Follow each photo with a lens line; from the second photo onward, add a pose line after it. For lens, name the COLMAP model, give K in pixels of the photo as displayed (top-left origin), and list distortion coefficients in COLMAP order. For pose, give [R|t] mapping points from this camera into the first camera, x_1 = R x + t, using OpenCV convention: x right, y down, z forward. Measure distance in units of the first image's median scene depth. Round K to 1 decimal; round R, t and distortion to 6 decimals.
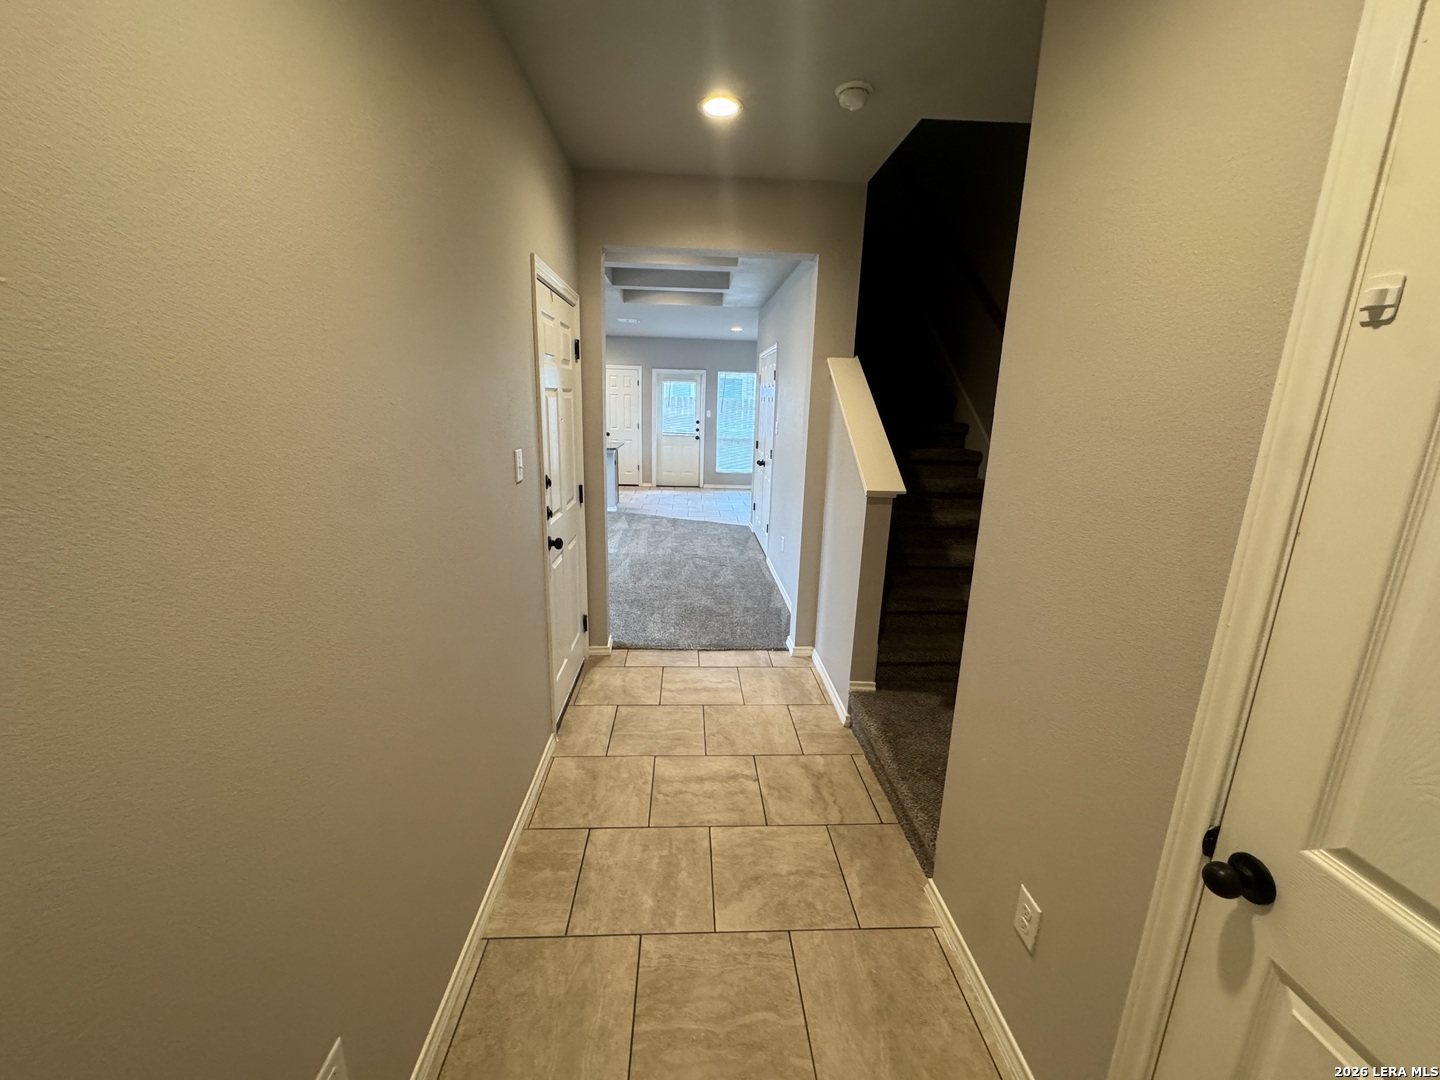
lens RADIAL K [[577.7, 0, 718.3], [0, 577.7, 537.9], [0, 0, 1]] dist [-0.004359, 0.000160]
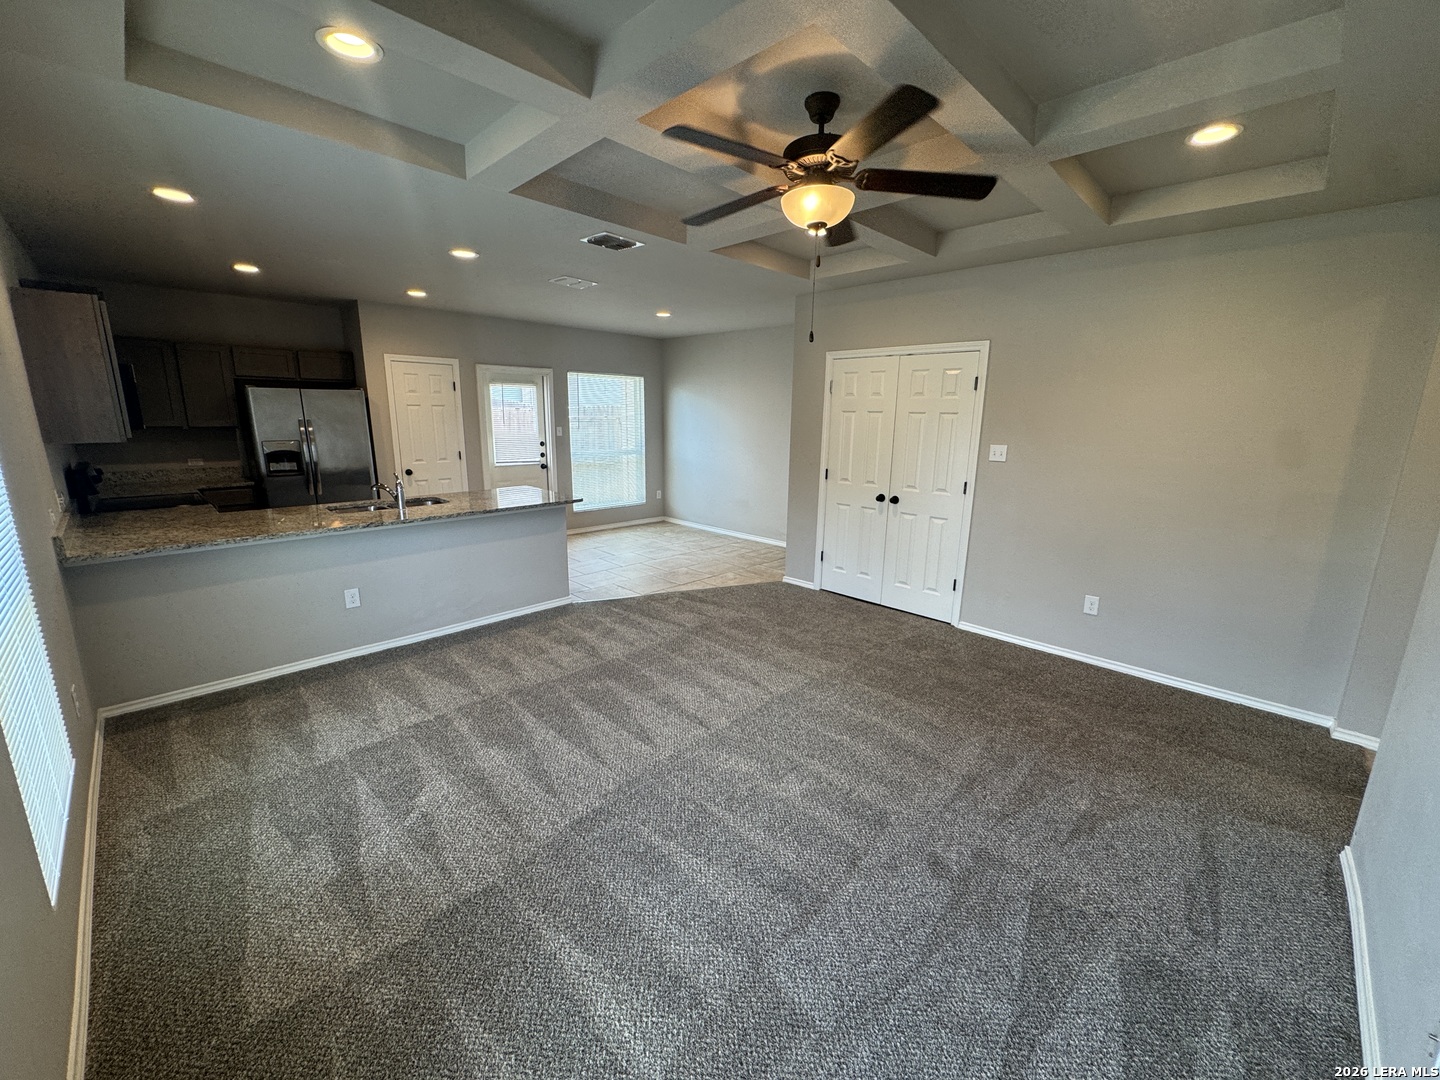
lens RADIAL K [[577.7, 0, 718.3], [0, 577.7, 537.9], [0, 0, 1]] dist [-0.004359, 0.000160]
pose [[0.738909, -0.157957, 0.655029, -1.319846], [0.160862, 0.985378, 0.056158, -0.356360], [-0.654321, 0.063874, 0.753514, 1.315143]]
